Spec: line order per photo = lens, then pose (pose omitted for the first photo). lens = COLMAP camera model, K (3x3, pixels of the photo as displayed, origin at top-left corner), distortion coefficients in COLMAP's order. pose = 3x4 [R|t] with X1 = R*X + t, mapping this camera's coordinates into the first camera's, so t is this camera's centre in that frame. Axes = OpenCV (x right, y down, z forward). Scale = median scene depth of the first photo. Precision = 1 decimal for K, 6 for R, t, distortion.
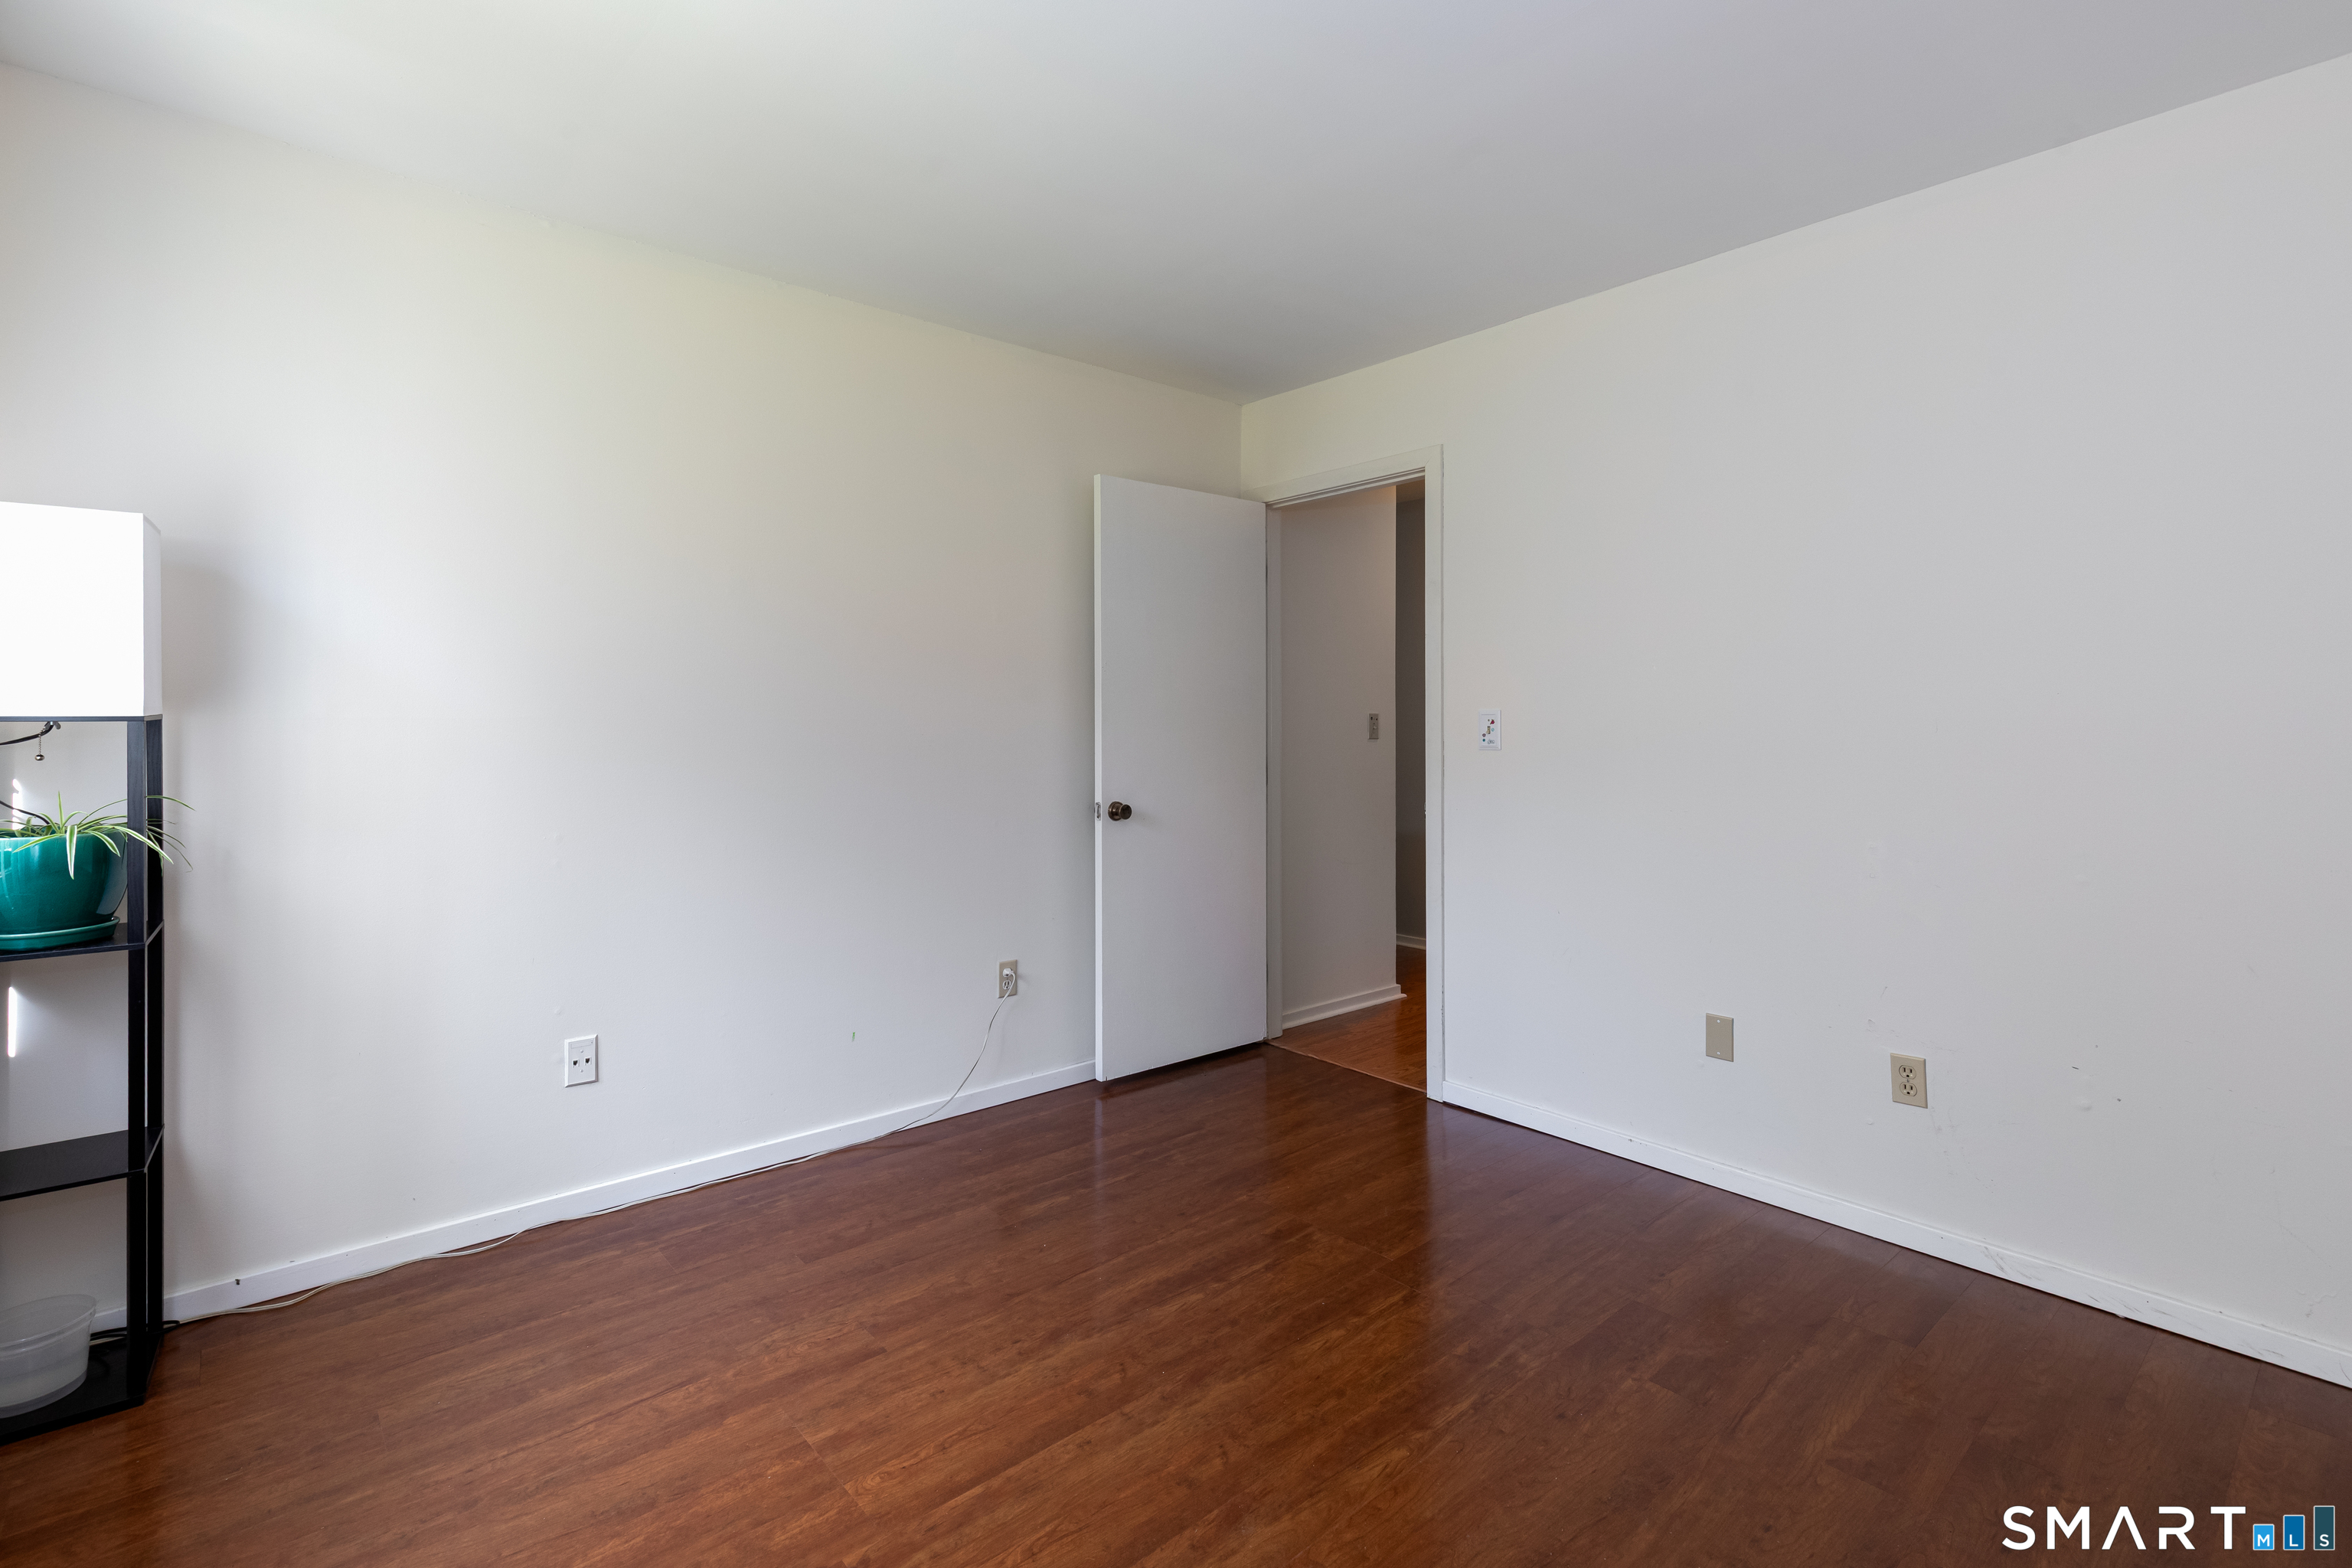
lens RADIAL K [[1092.0, 0, 1189.1], [0, 1092.0, 730.1], [0, 0, 1]] dist [0.003072, 0.000160]
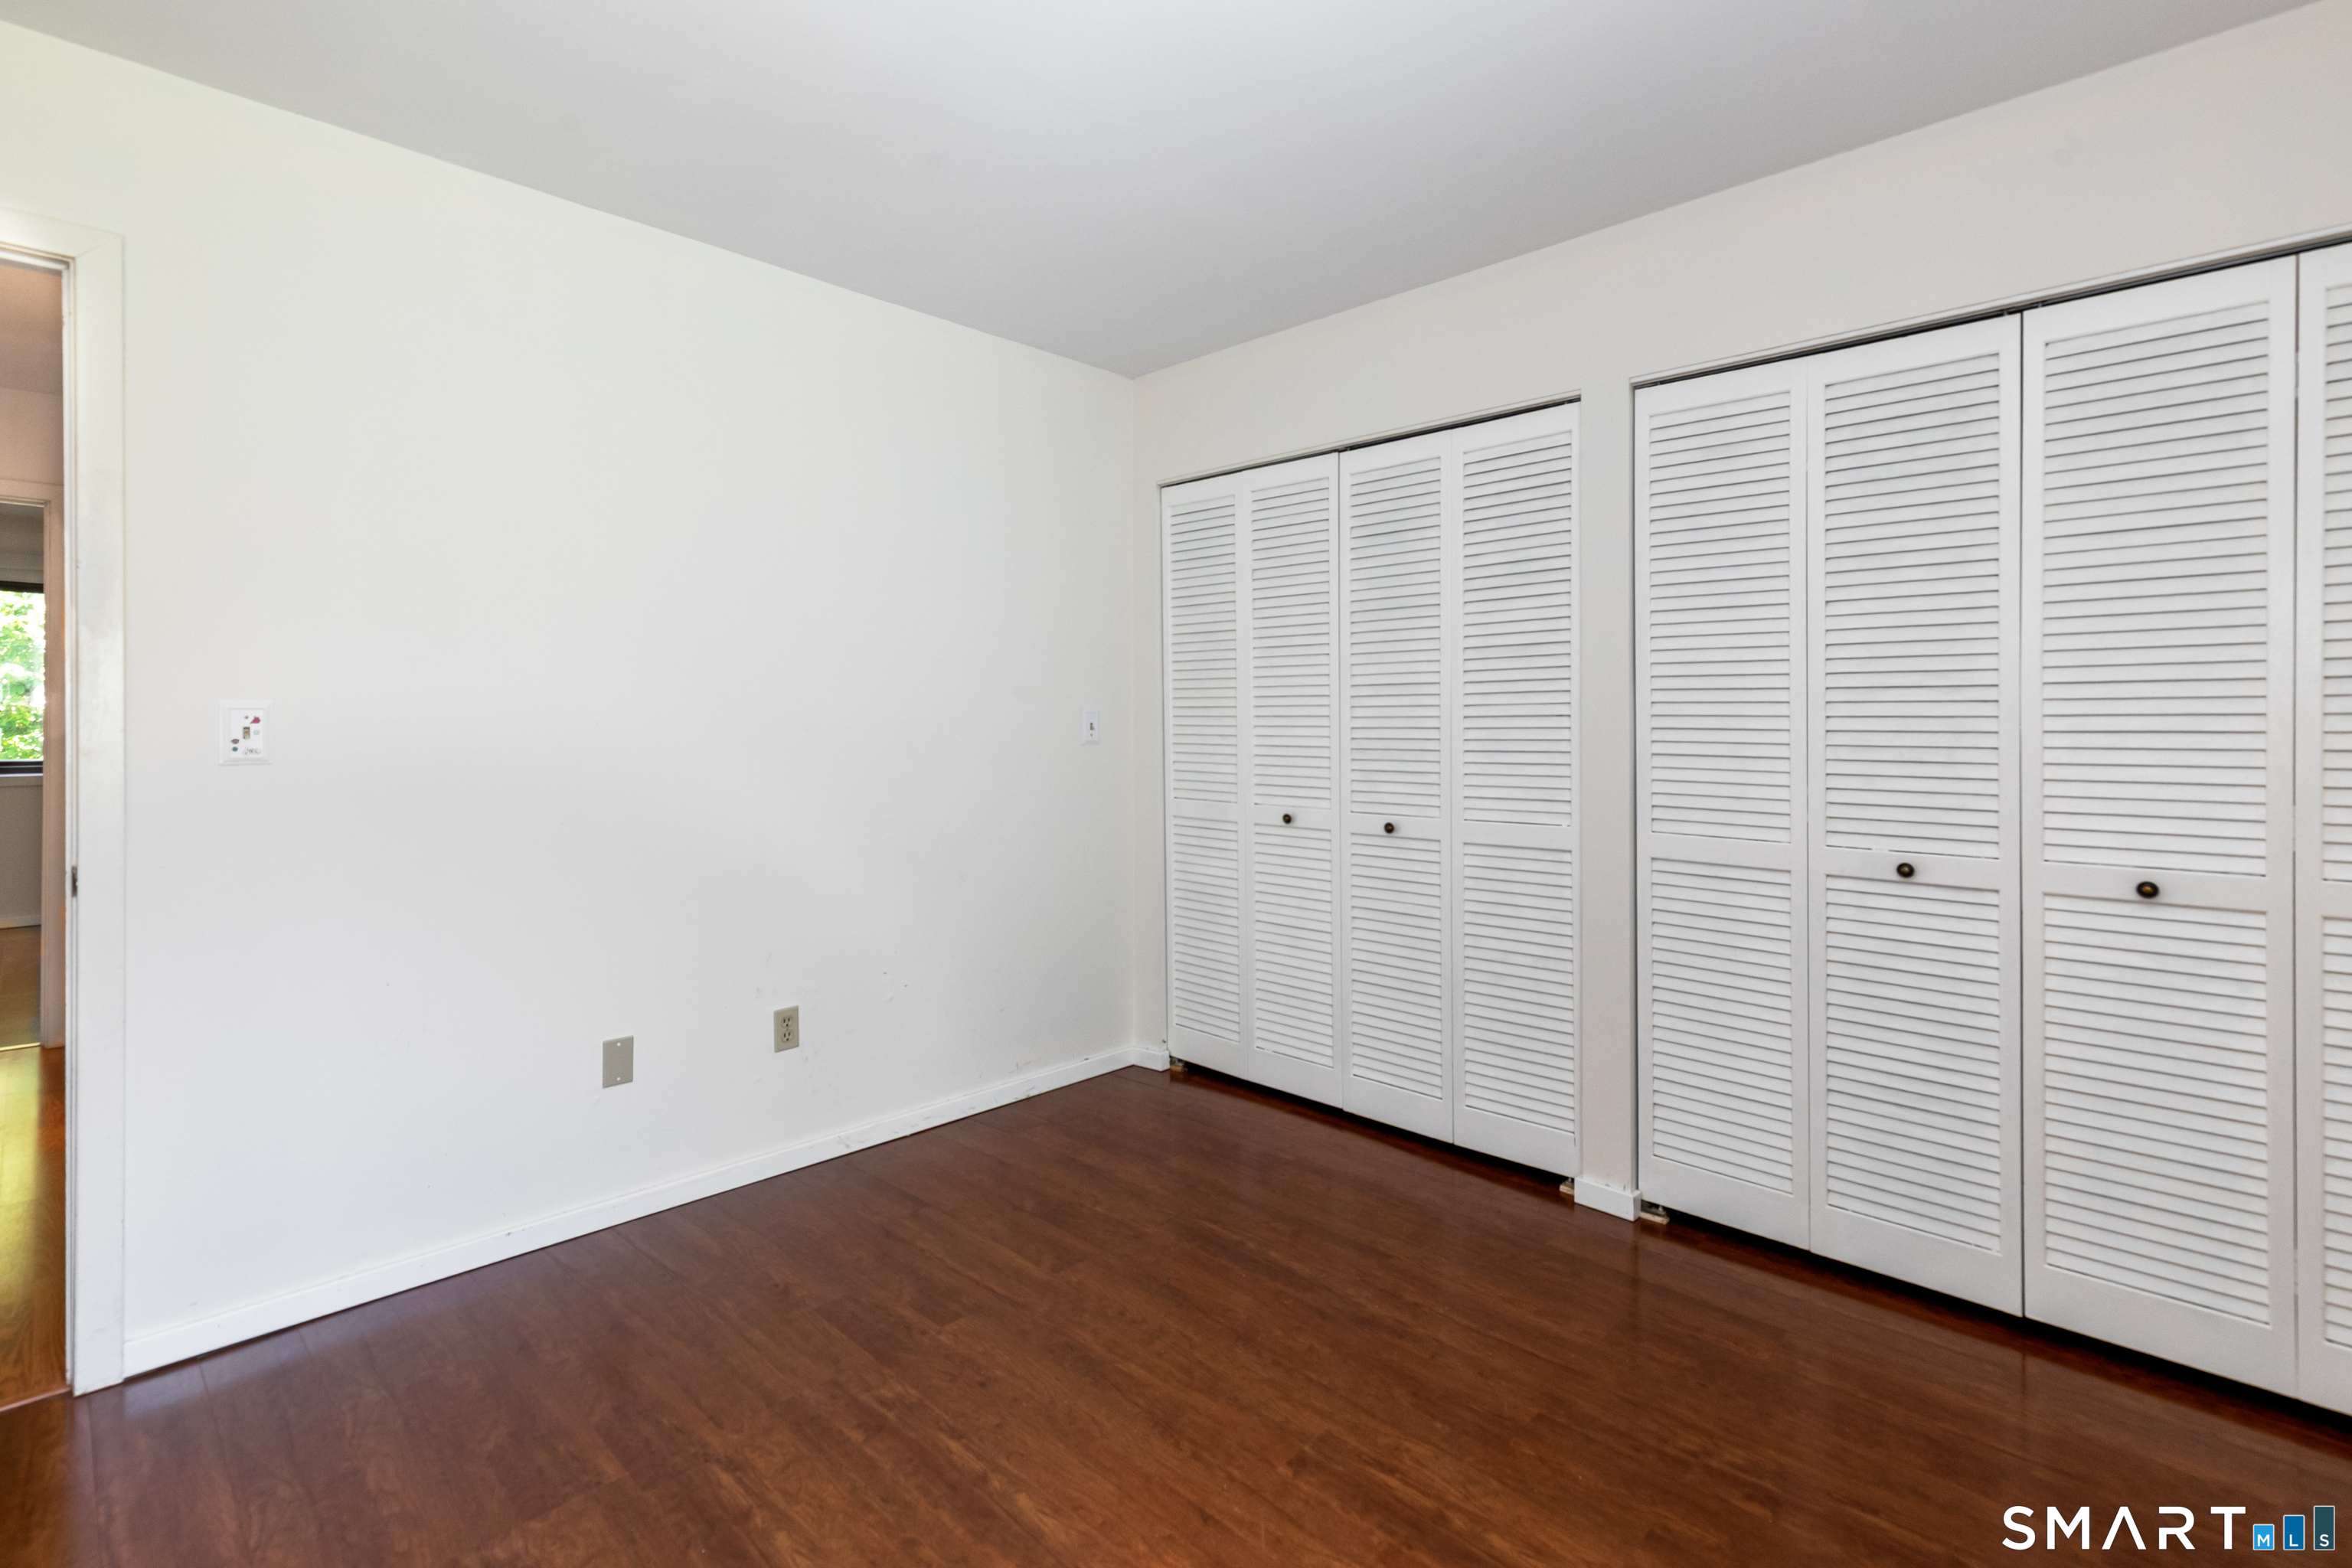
lens RADIAL K [[1092.0, 0, 1189.1], [0, 1092.0, 730.1], [0, 0, 1]] dist [0.003072, 0.000160]
pose [[-0.094840, -0.005309, 0.995478, -0.530885], [0.004181, 0.999975, 0.005732, -0.003812], [-0.995484, 0.004706, -0.094816, 0.664687]]
